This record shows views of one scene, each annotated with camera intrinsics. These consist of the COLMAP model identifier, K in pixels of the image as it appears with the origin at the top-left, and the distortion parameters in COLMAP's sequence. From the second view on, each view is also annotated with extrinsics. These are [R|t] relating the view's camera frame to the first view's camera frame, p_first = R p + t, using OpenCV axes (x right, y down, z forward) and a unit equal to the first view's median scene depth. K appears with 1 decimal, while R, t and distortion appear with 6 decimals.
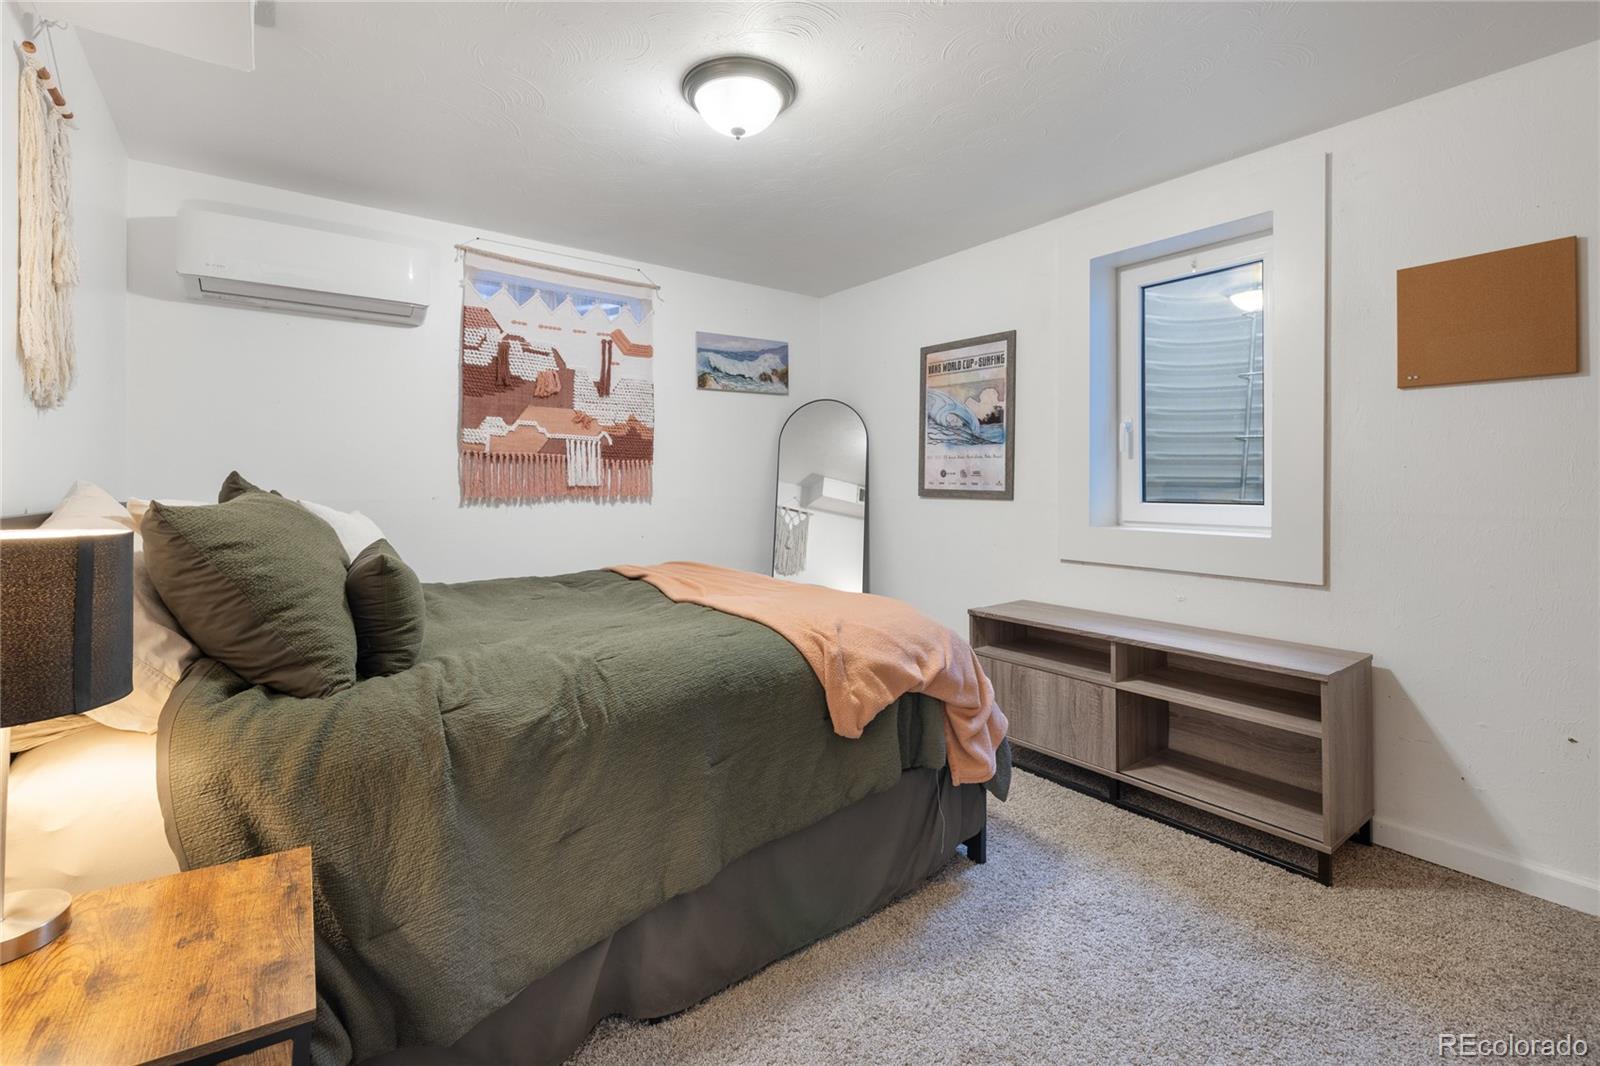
lens RADIAL K [[689.8, 0, 796.0], [0, 689.8, 497.8], [0, 0, 1]] dist [-0.003270, -0.000371]
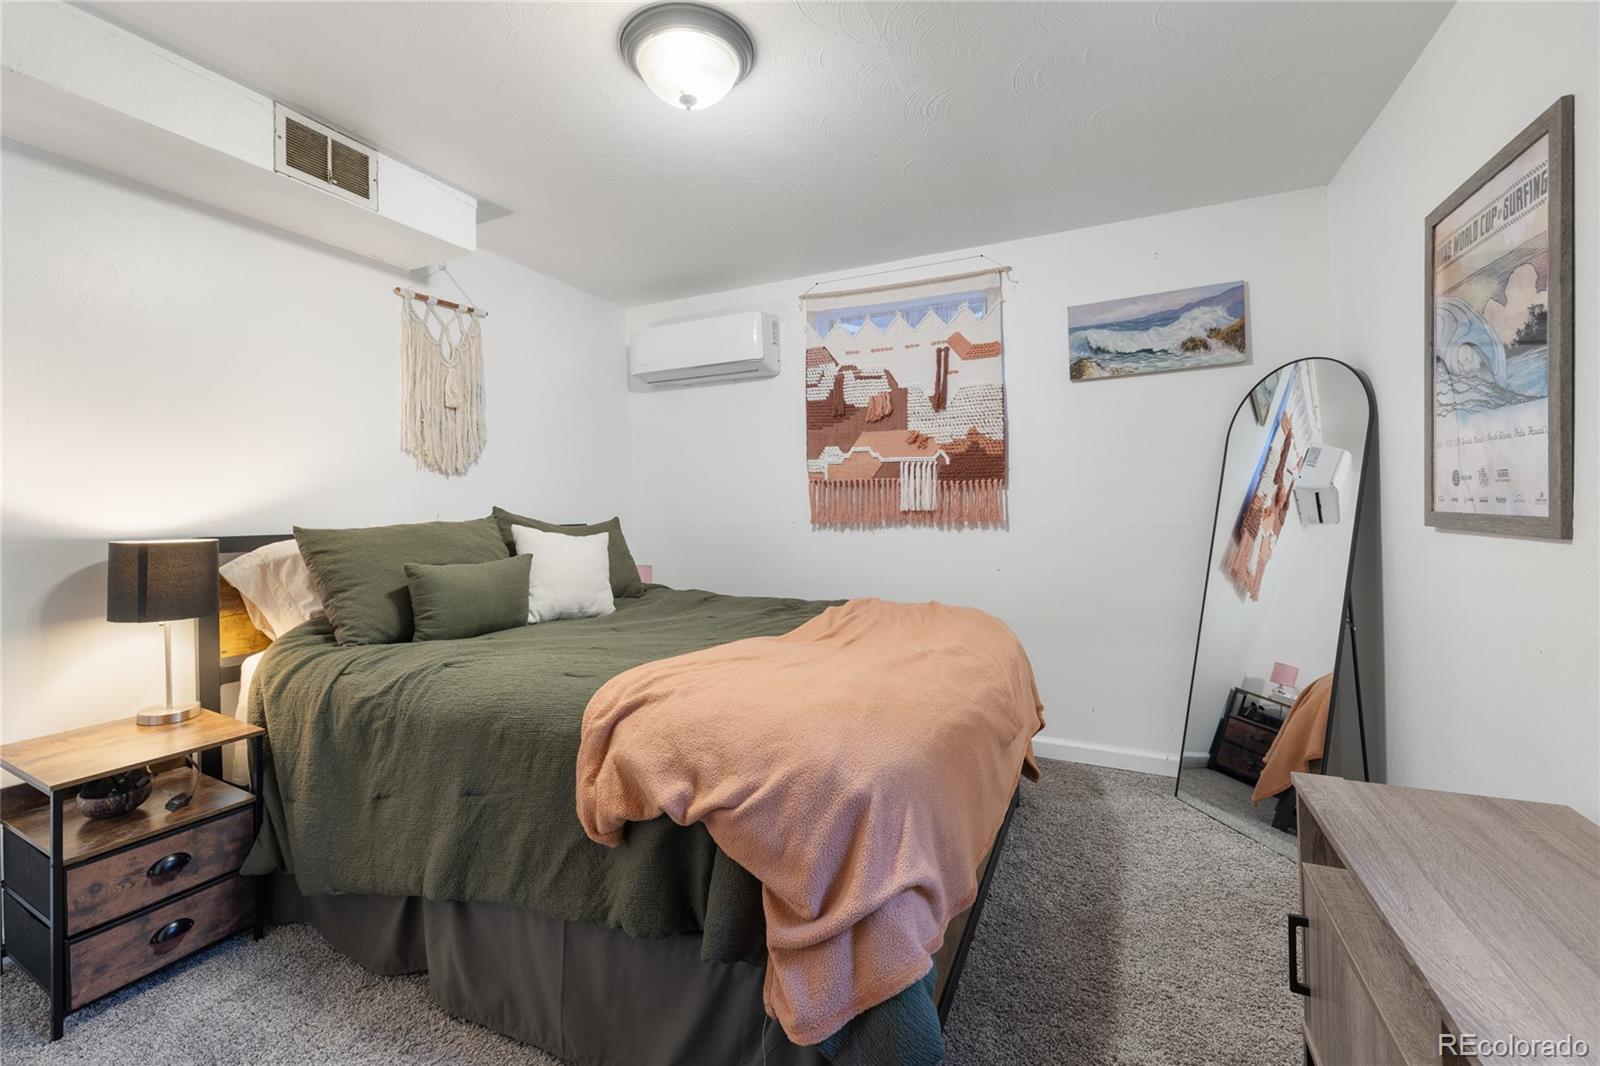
lens RADIAL K [[679.9, 0, 790.0], [0, 679.9, 525.5], [0, 0, 1]] dist [0.001166, -0.000029]
pose [[0.469997, 0.013076, -0.882571, 0.426185], [-0.003945, 0.999911, 0.012714, -0.008060], [0.882659, -0.002494, 0.470007, 0.416864]]
